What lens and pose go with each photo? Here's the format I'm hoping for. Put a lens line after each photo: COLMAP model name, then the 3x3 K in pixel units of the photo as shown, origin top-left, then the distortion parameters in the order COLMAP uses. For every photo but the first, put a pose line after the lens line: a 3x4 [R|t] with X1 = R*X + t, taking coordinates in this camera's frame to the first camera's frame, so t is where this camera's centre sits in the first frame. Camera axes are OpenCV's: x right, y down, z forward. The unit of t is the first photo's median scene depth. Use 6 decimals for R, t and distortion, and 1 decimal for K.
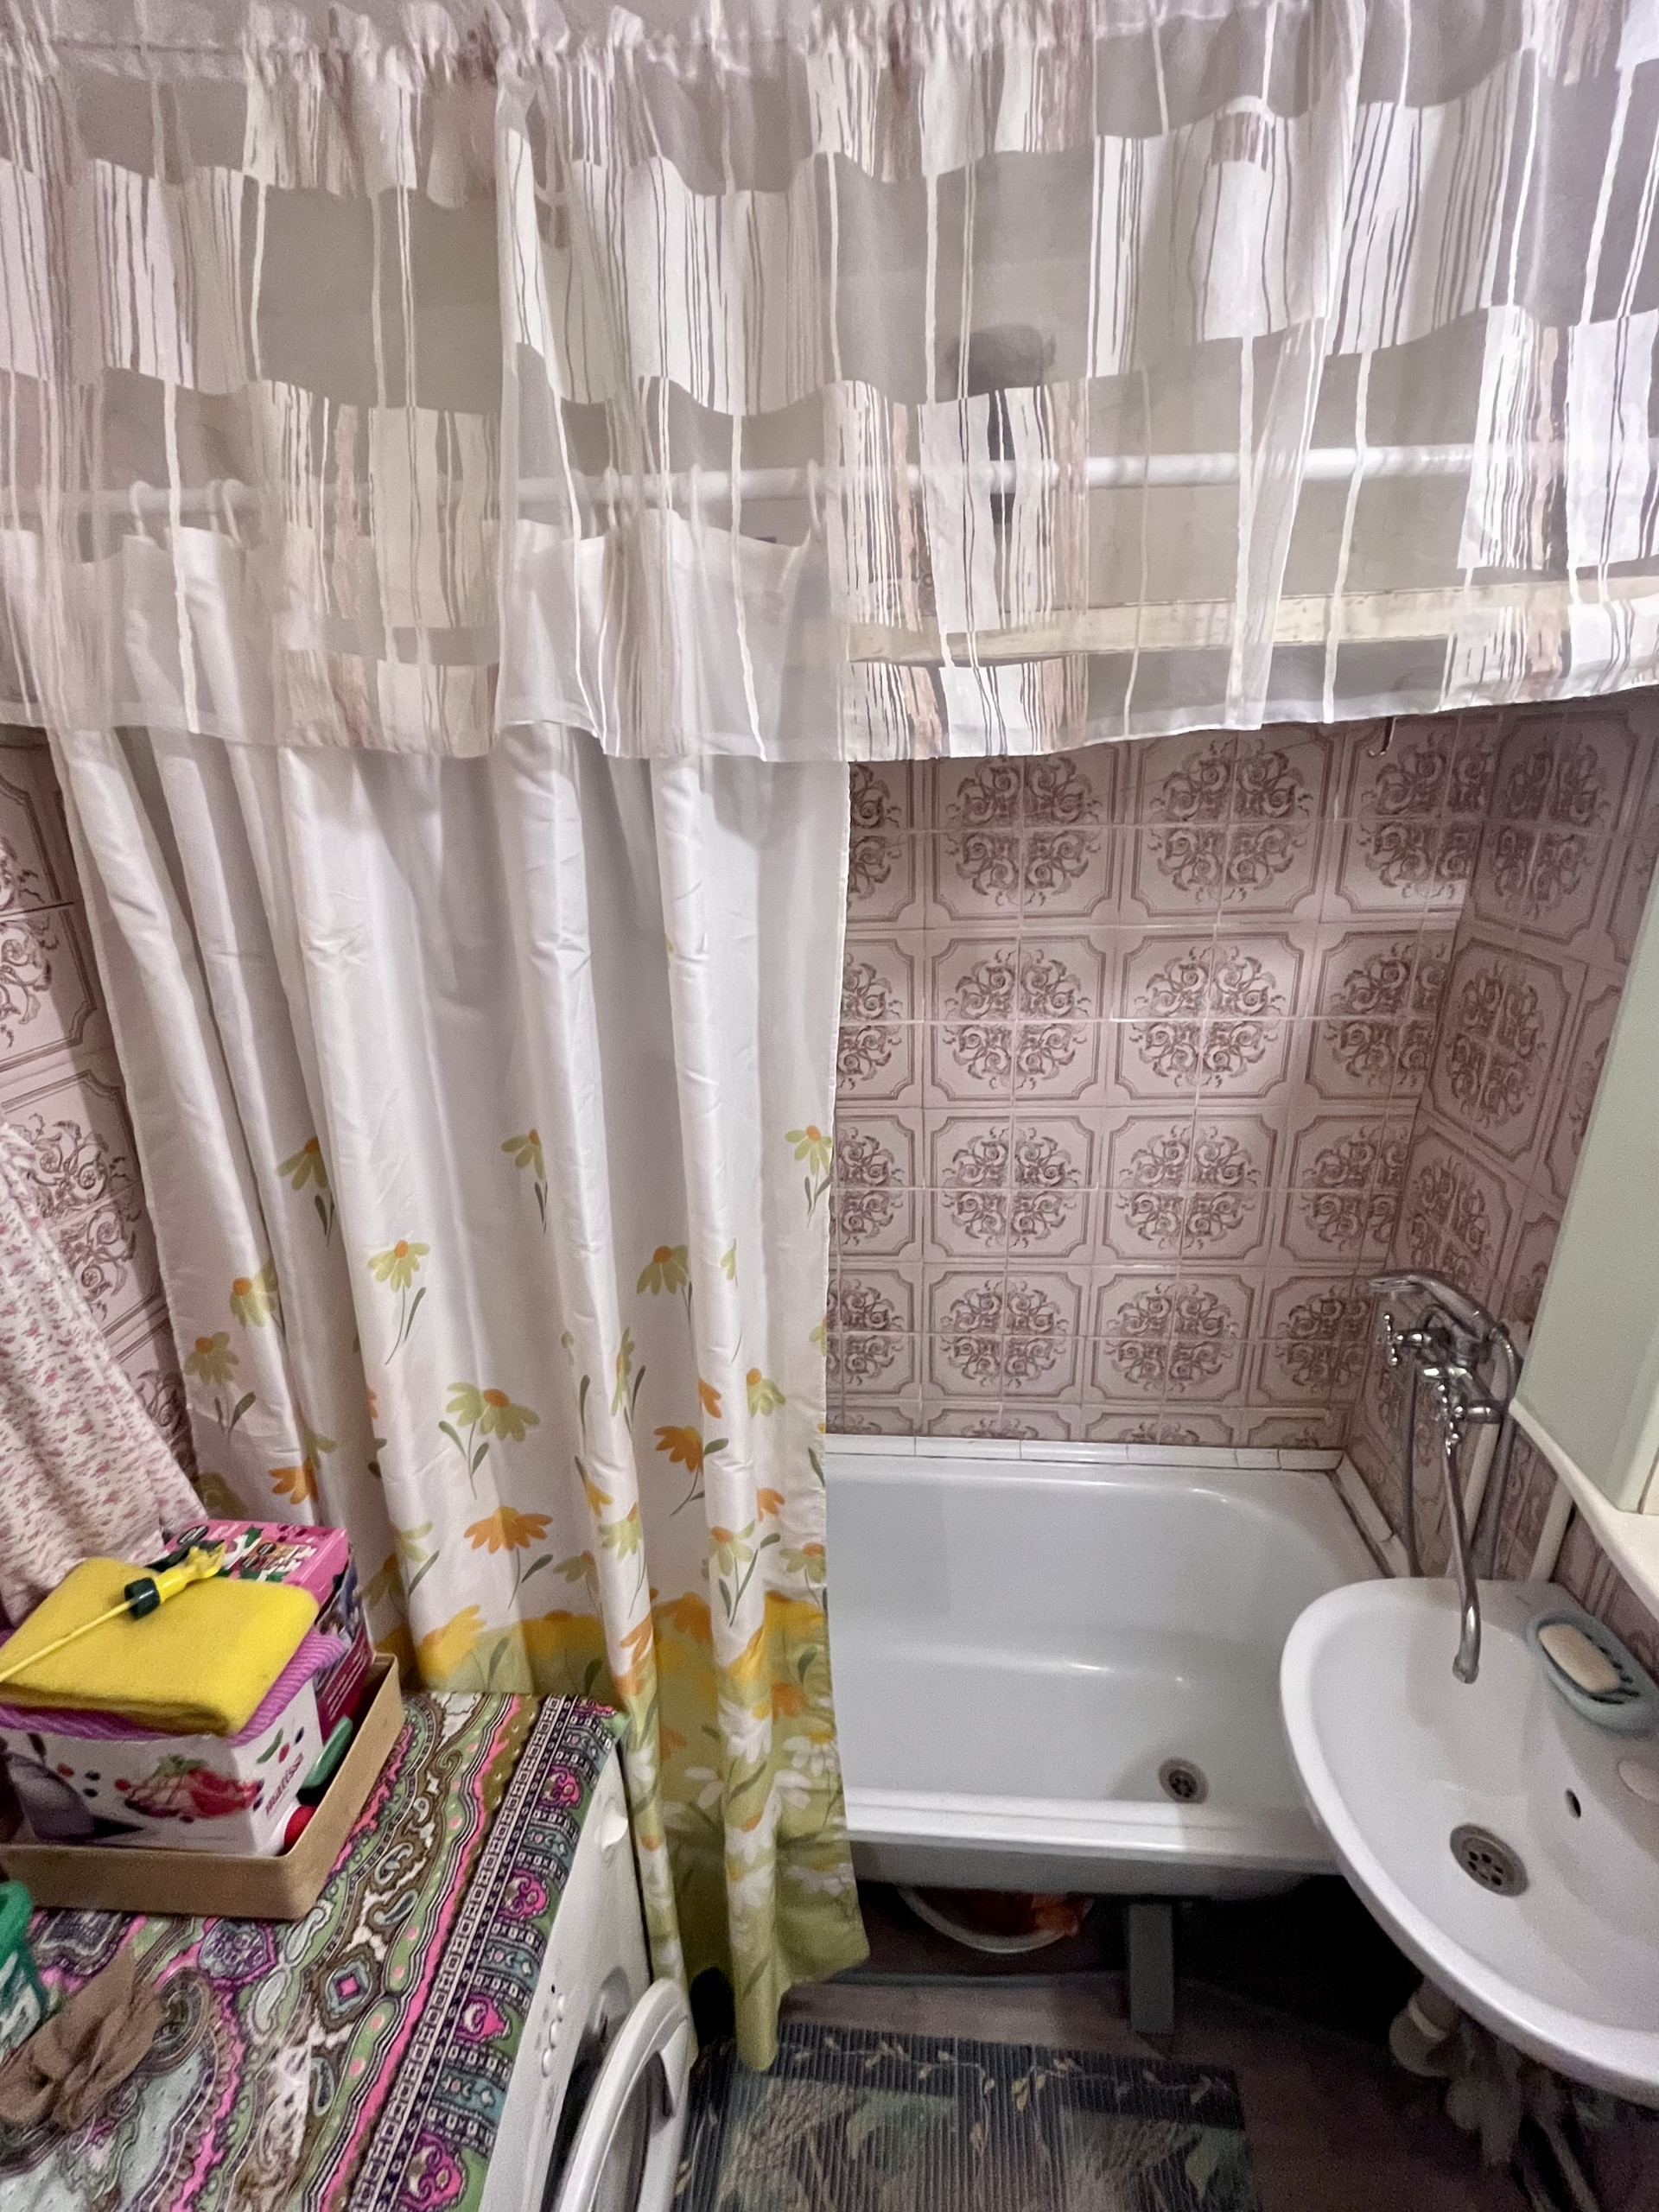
lens RADIAL K [[950.7, 0, 827.8], [0, 950.7, 1105.6], [0, 0, 1]] dist [-0.002336, -0.000232]
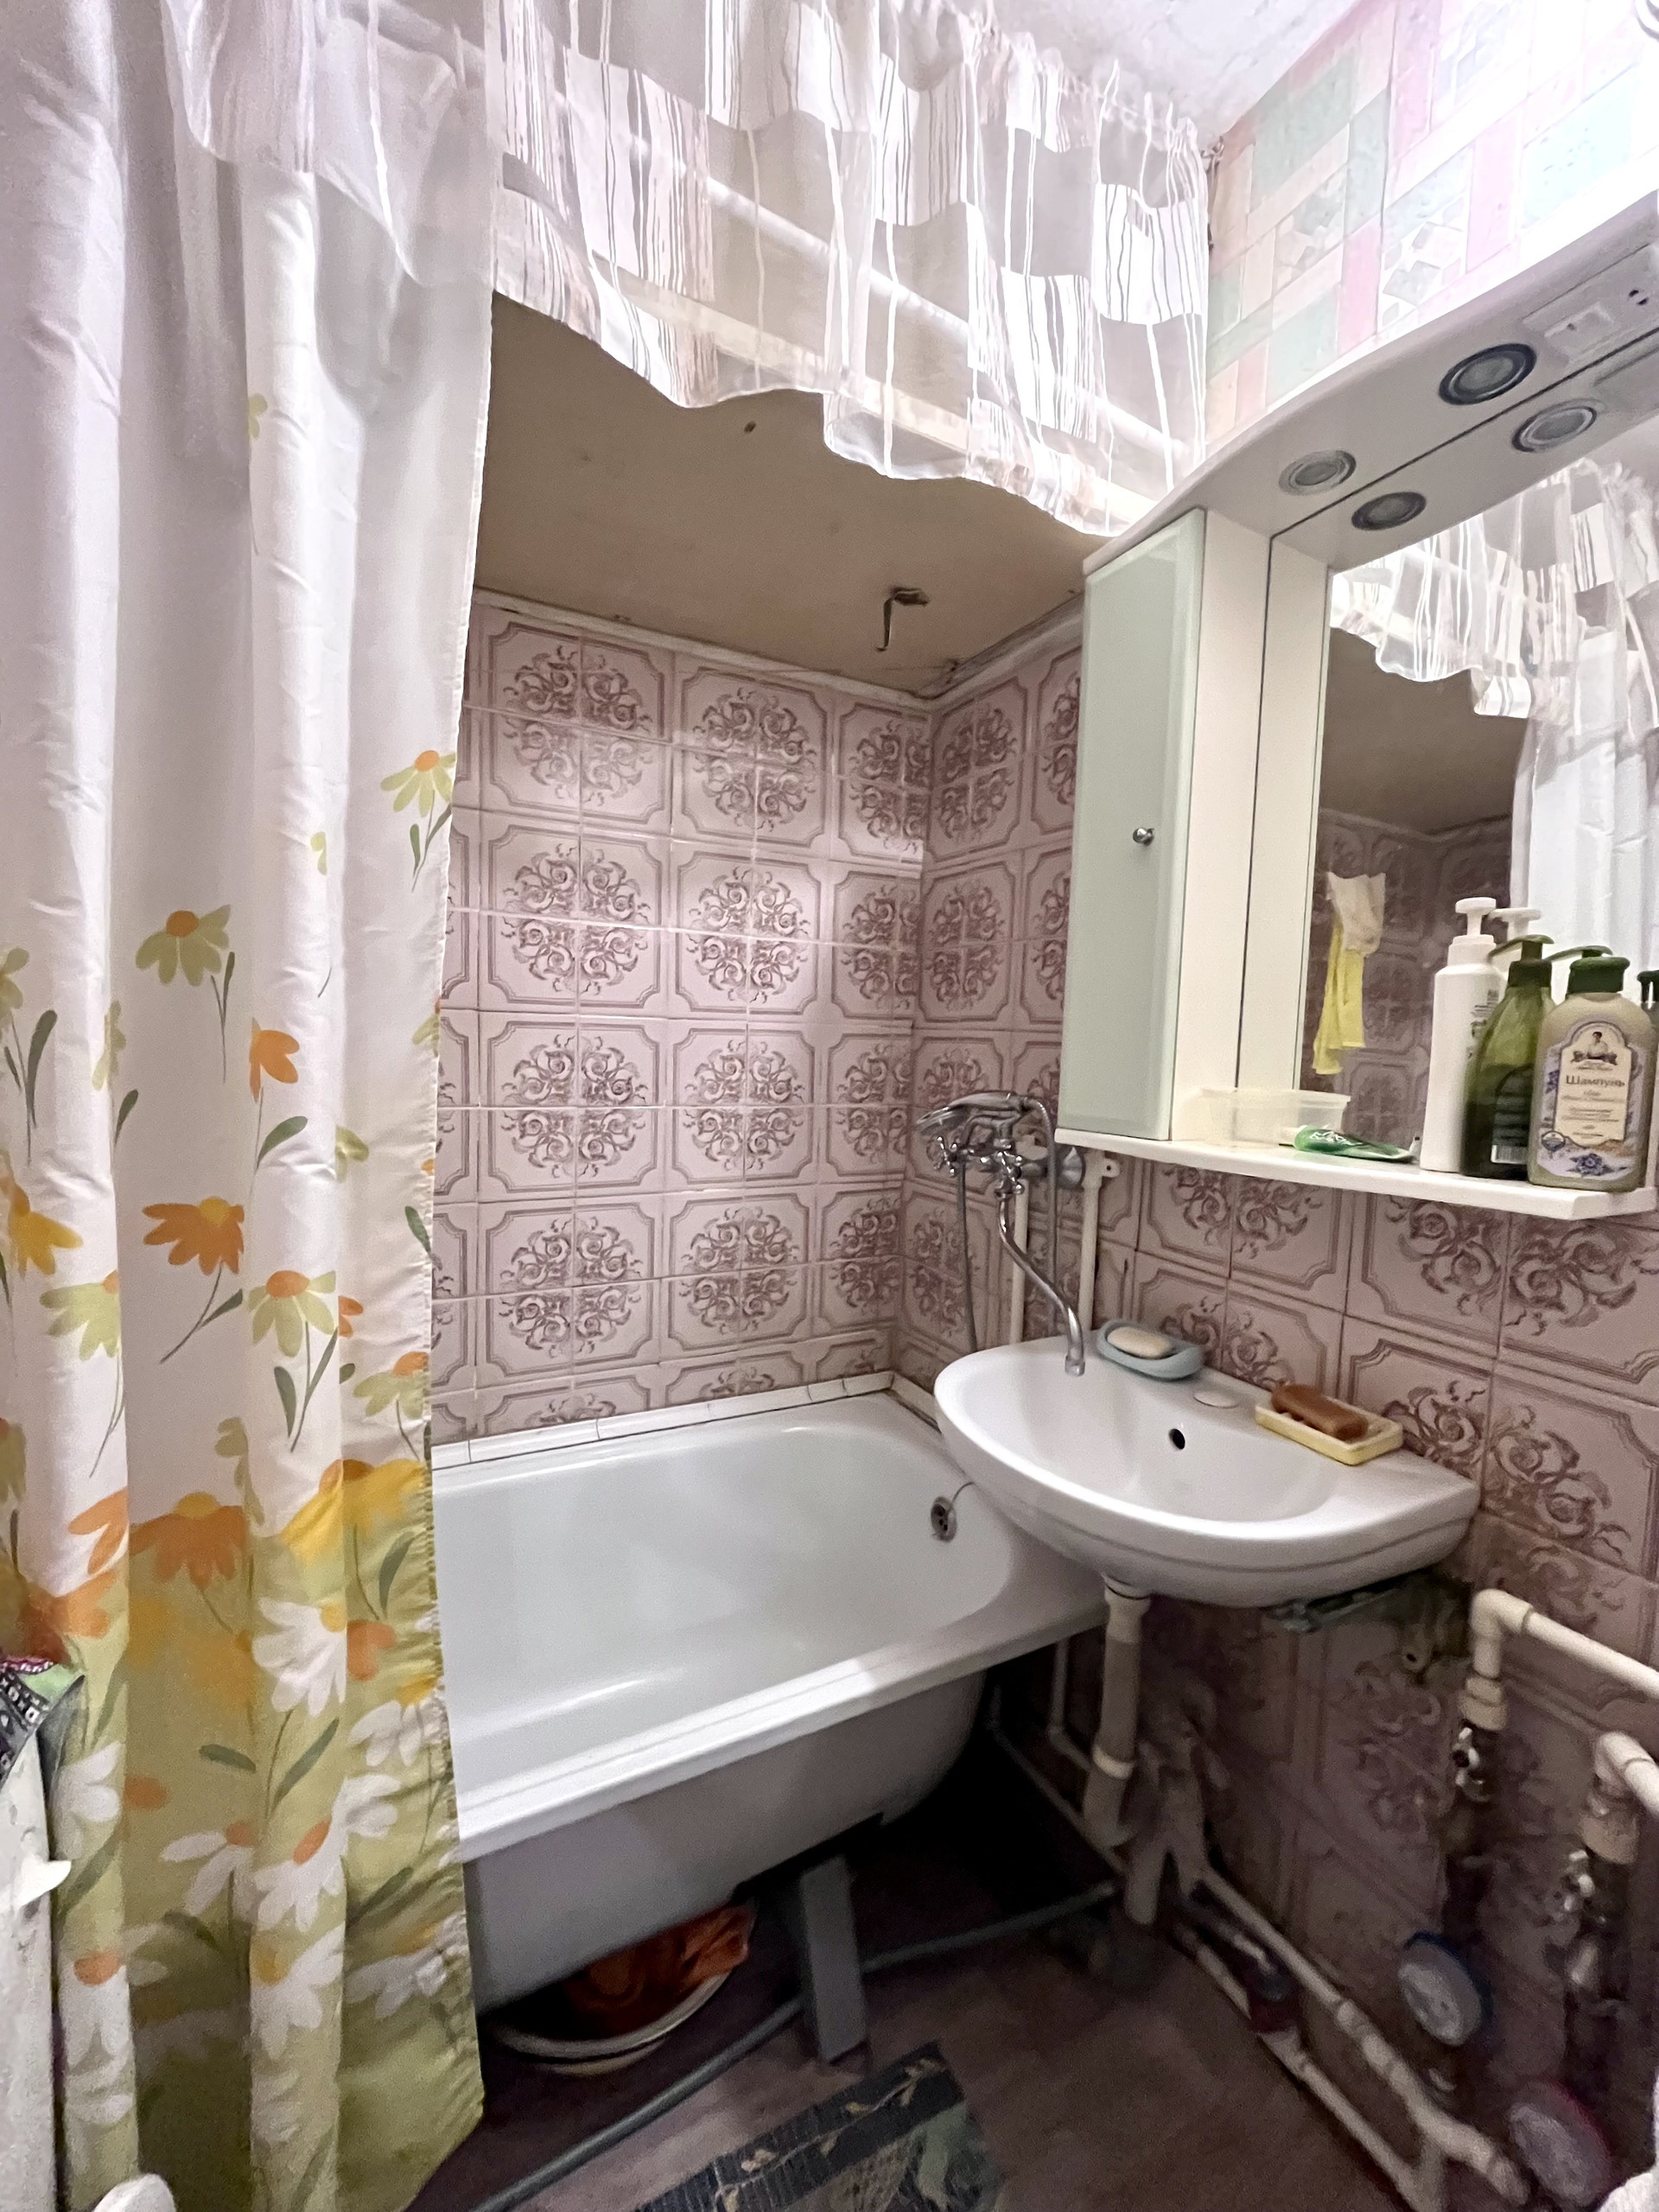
lens RADIAL K [[896.3, 0, 828.8], [0, 896.3, 1103.6], [0, 0, 1]] dist [-0.005748, 0.000772]
pose [[0.835429, 0.018756, 0.549279, -0.096811], [0.132758, 0.962935, -0.234801, 0.364849], [-0.533324, 0.269081, 0.801973, 0.175916]]
